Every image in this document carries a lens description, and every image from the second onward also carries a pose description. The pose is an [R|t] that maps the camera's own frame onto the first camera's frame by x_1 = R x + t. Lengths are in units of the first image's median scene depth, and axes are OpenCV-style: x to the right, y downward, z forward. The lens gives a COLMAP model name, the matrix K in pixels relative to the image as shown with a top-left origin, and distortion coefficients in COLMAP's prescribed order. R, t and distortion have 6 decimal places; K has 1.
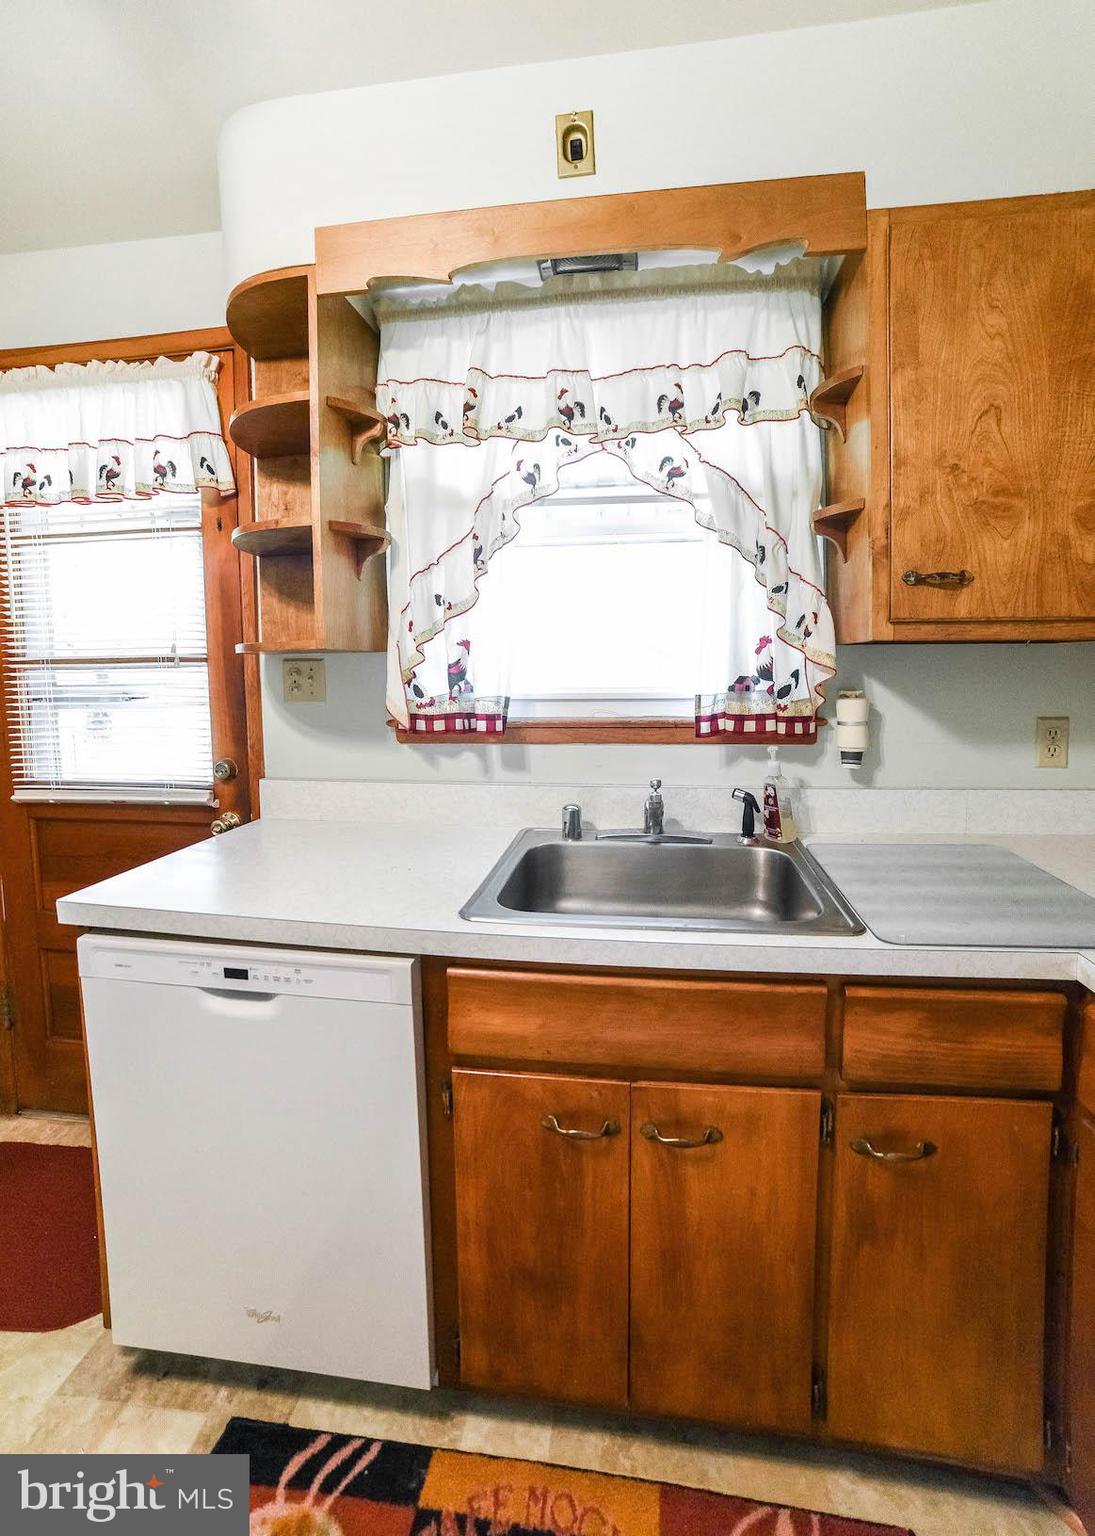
lens RADIAL K [[669.3, 0, 591.3], [0, 669.3, 716.4], [0, 0, 1]] dist [-0.103396, 0.047092]
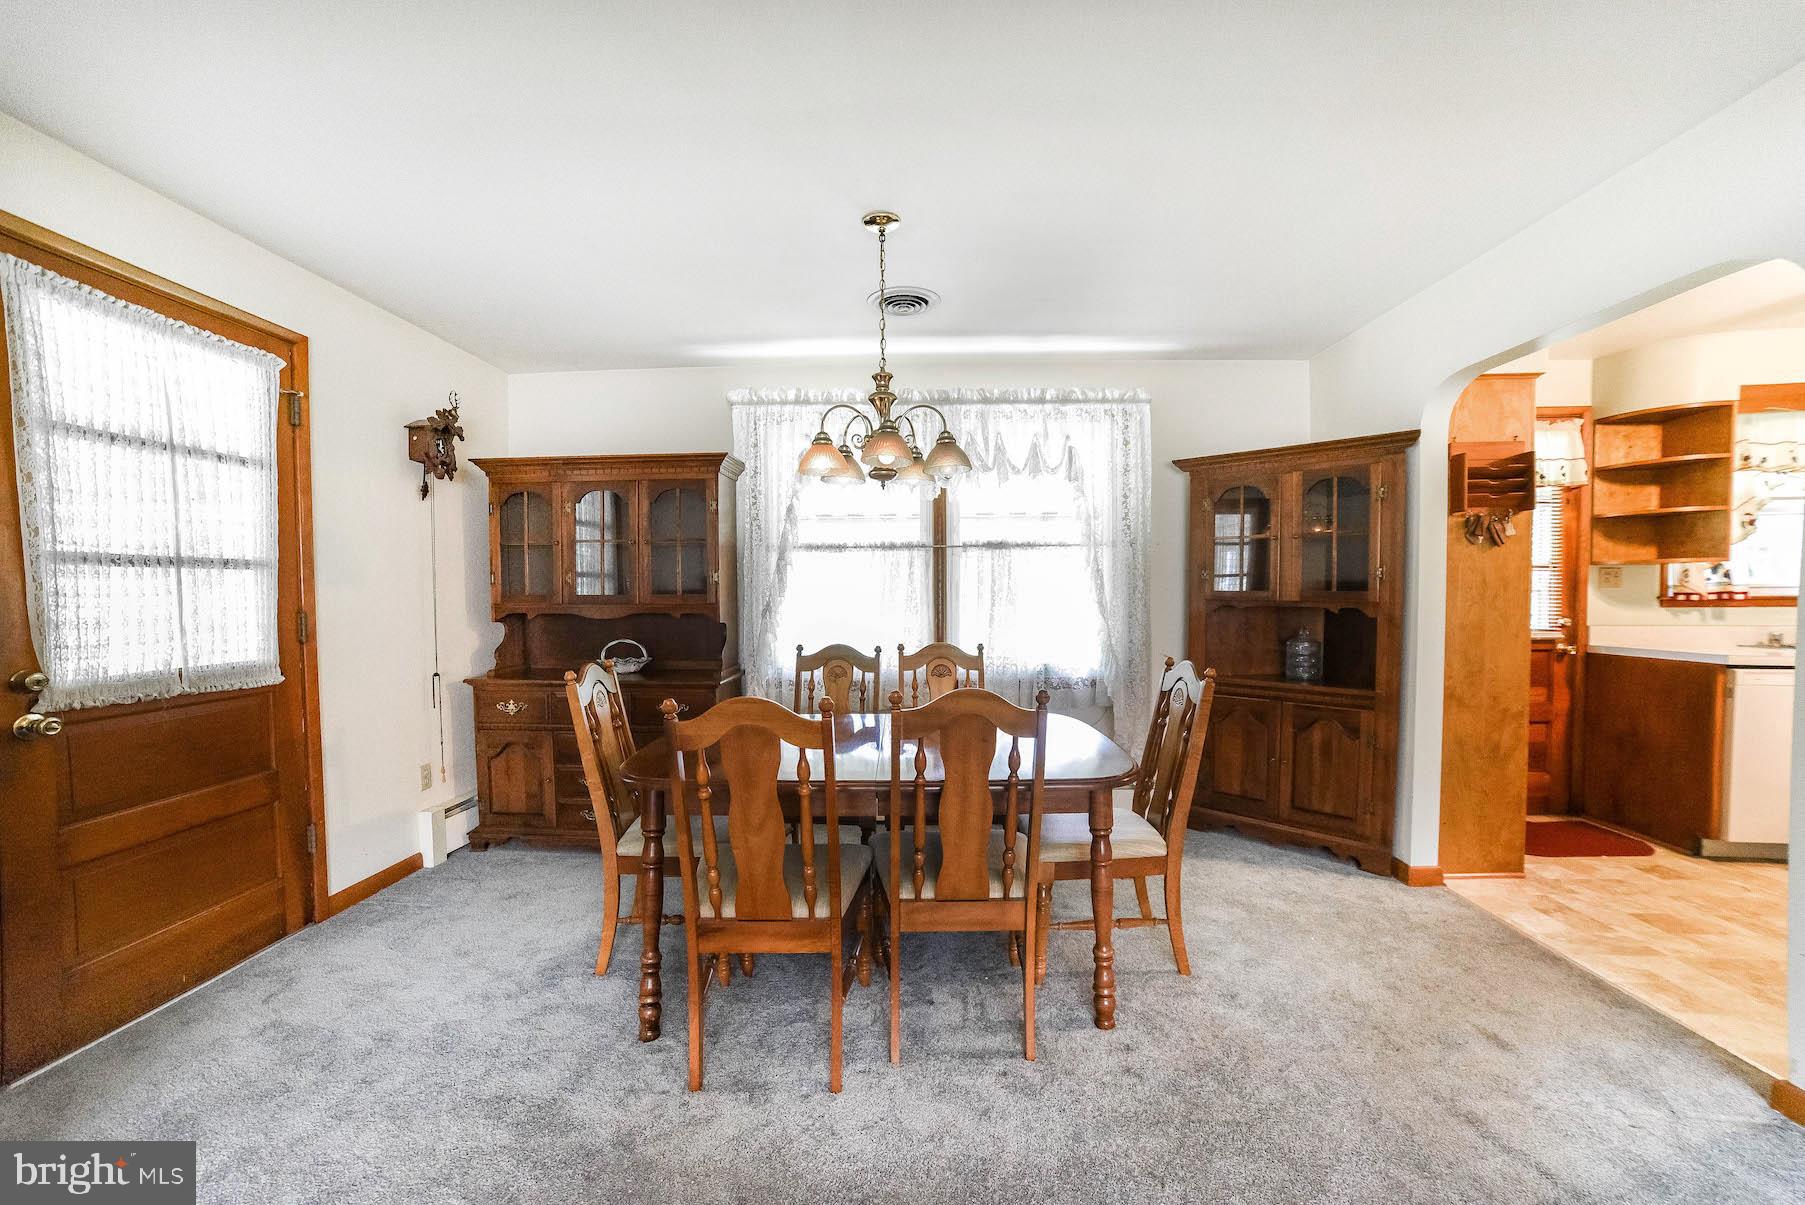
lens RADIAL K [[711.5, 0, 904.8], [0, 711.5, 621.5], [0, 0, 1]] dist [-0.081143, 0.035099]
pose [[0.996074, 0.003070, 0.088469, -3.535813], [0.000586, 0.999148, -0.041267, 0.212484], [-0.088521, 0.041157, 0.995224, -1.172065]]
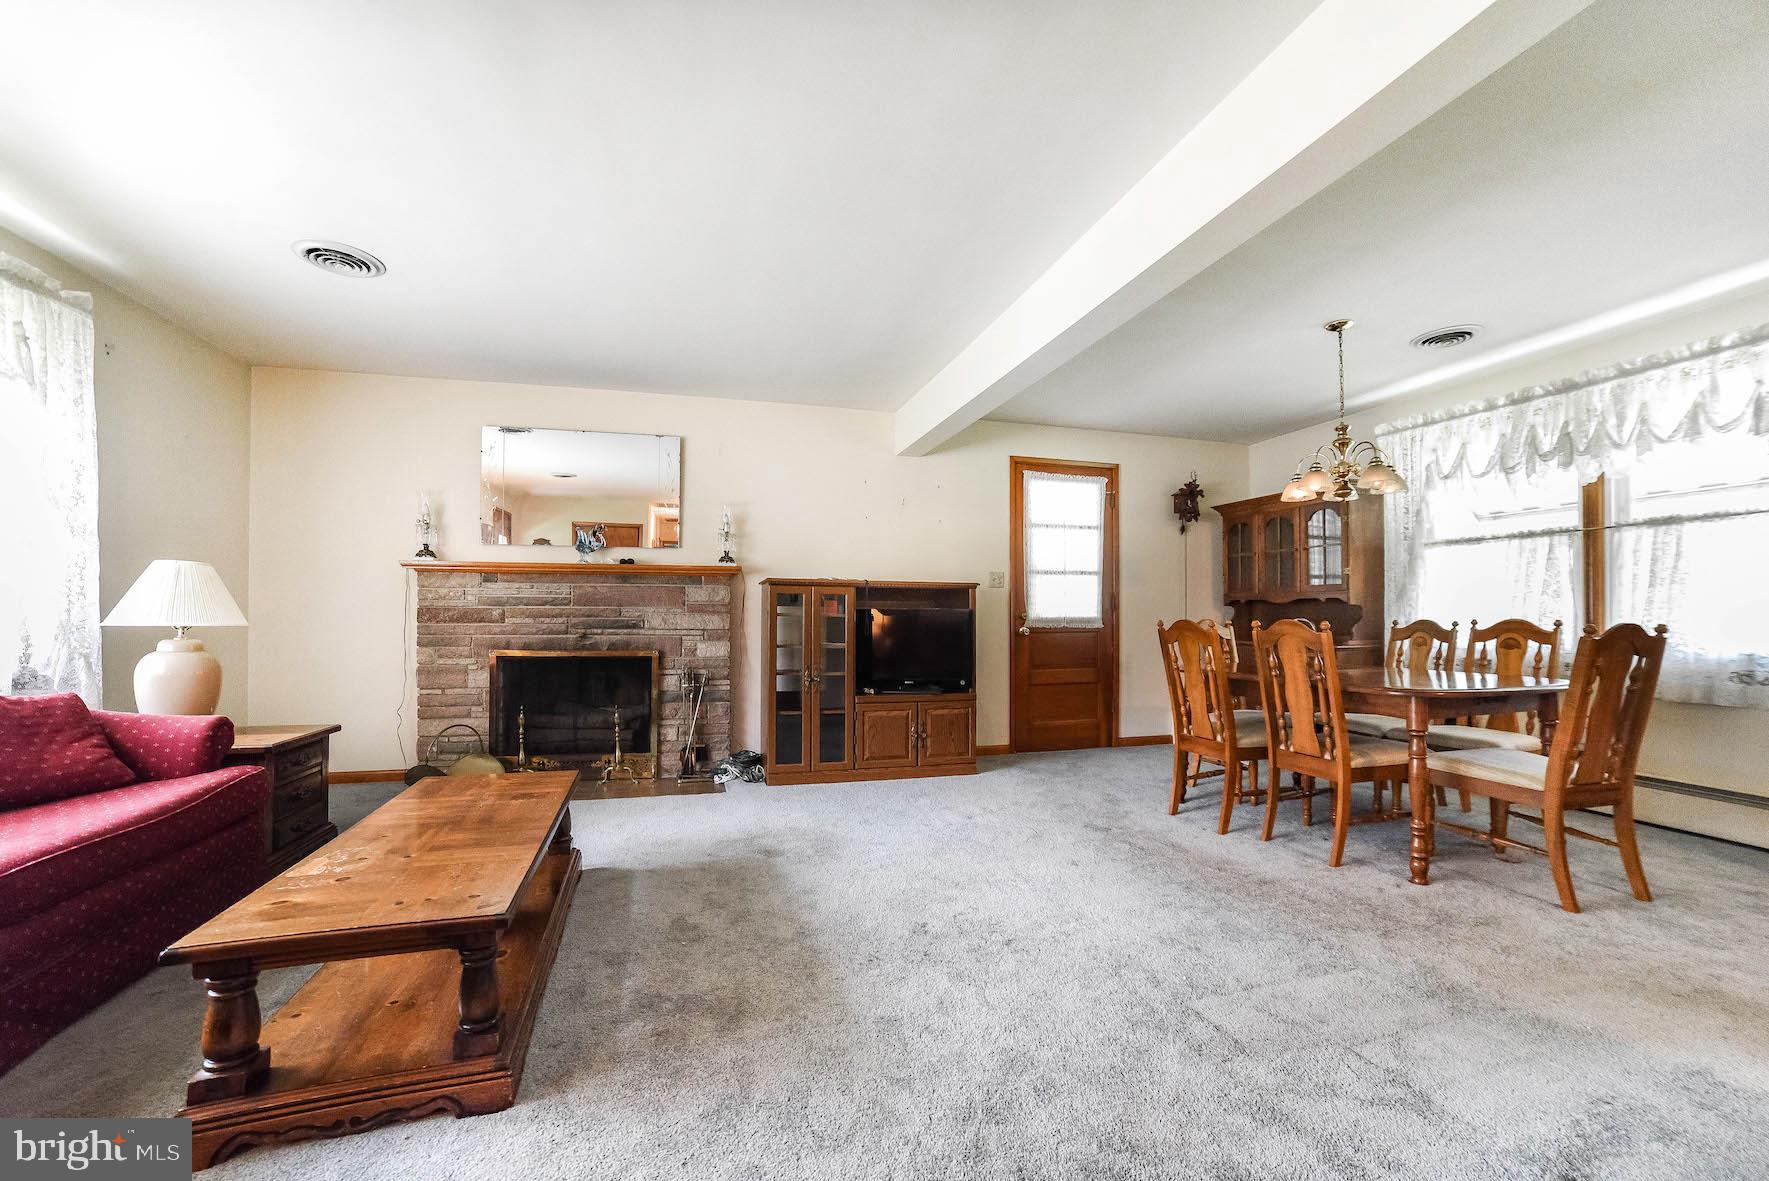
lens RADIAL K [[719.0, 0, 889.7], [0, 719.0, 609.5], [0, 0, 1]] dist [-0.083710, 0.039480]
pose [[0.392238, 0.004349, -0.919854, -1.798012], [-0.082084, 0.996165, -0.030292, 0.412846], [0.916194, 0.087387, 0.391090, -1.912505]]
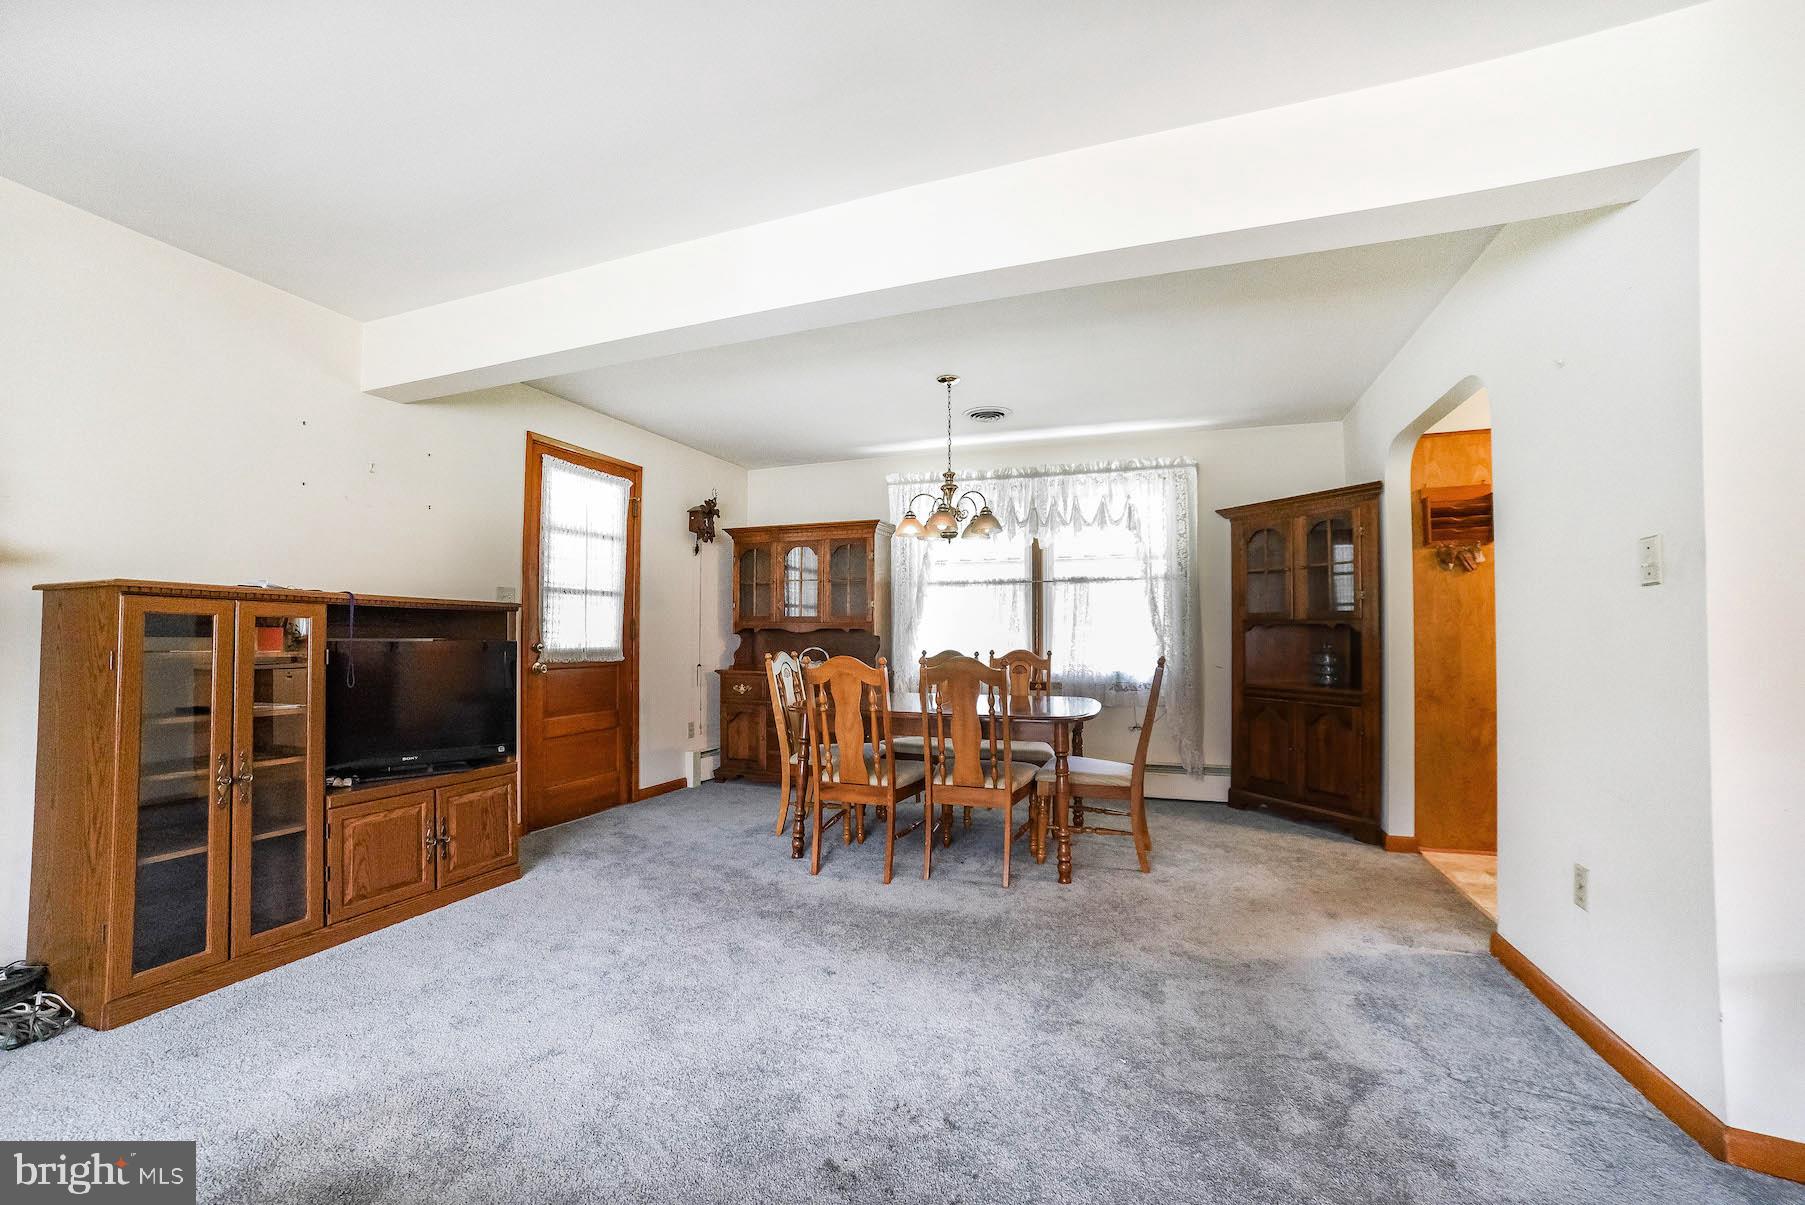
lens RADIAL K [[719.5, 0, 905.9], [0, 719.5, 622.4], [0, 0, 1]] dist [-0.090109, 0.033799]
pose [[0.974162, 0.010095, -0.225626, -2.981389], [-0.032604, 0.994822, -0.096263, 0.394788], [0.223486, 0.101132, 0.969446, -2.163916]]
